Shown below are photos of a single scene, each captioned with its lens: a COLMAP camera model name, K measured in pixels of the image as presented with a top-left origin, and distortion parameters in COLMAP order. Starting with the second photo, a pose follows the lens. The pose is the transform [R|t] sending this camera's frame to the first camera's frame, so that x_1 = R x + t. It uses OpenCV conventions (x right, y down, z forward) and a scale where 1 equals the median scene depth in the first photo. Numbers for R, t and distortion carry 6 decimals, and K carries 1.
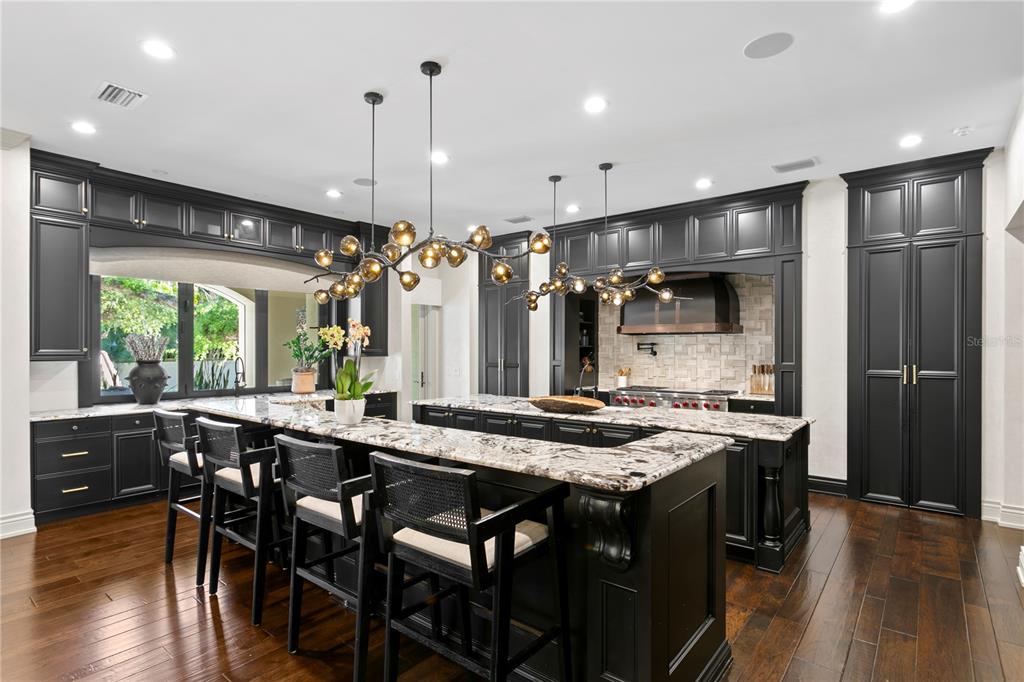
lens RADIAL K [[513.0, 0, 508.2], [0, 513.0, 349.3], [0, 0, 1]] dist [-0.000742, 0.002286]
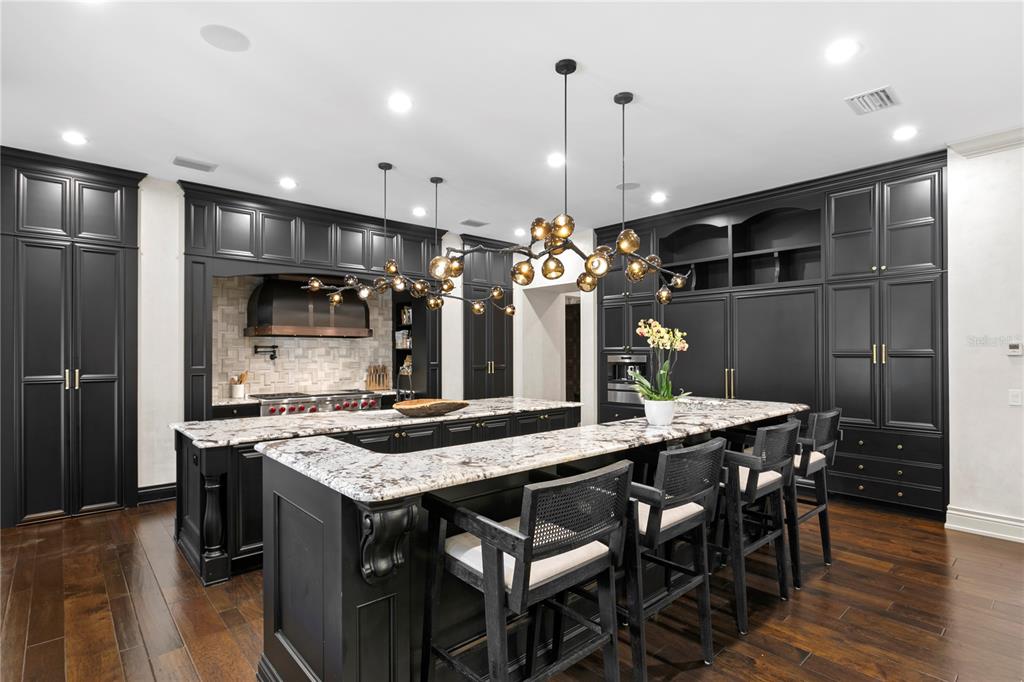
lens RADIAL K [[513.0, 0, 509.4], [0, 513.0, 347.6], [0, 0, 1]] dist [-0.000742, 0.002286]
pose [[0.162358, 0.007380, 0.986704, -0.544359], [0.002693, 0.999965, -0.007922, -0.000610], [-0.986728, 0.003944, 0.162333, 0.439619]]
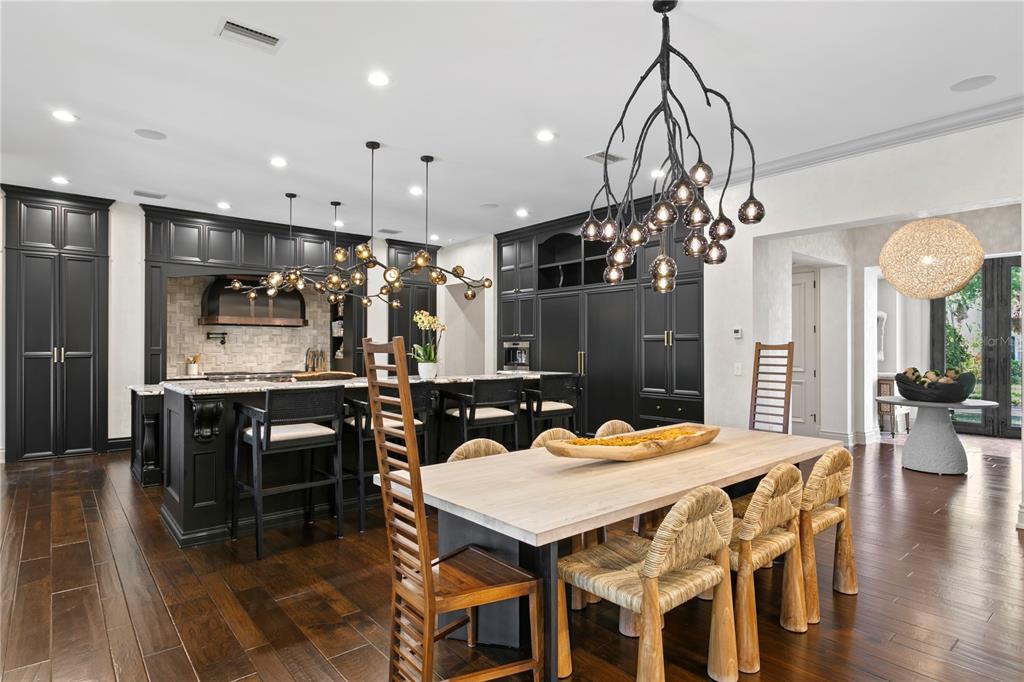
lens RADIAL K [[553.6, 0, 505.6], [0, 553.6, 343.6], [0, 0, 1]] dist [0.016704, -0.000811]
pose [[0.202076, 0.006897, 0.979345, -0.766180], [-0.000414, 0.999976, -0.006957, 0.018916], [-0.979370, 0.001000, 0.202074, 0.161783]]
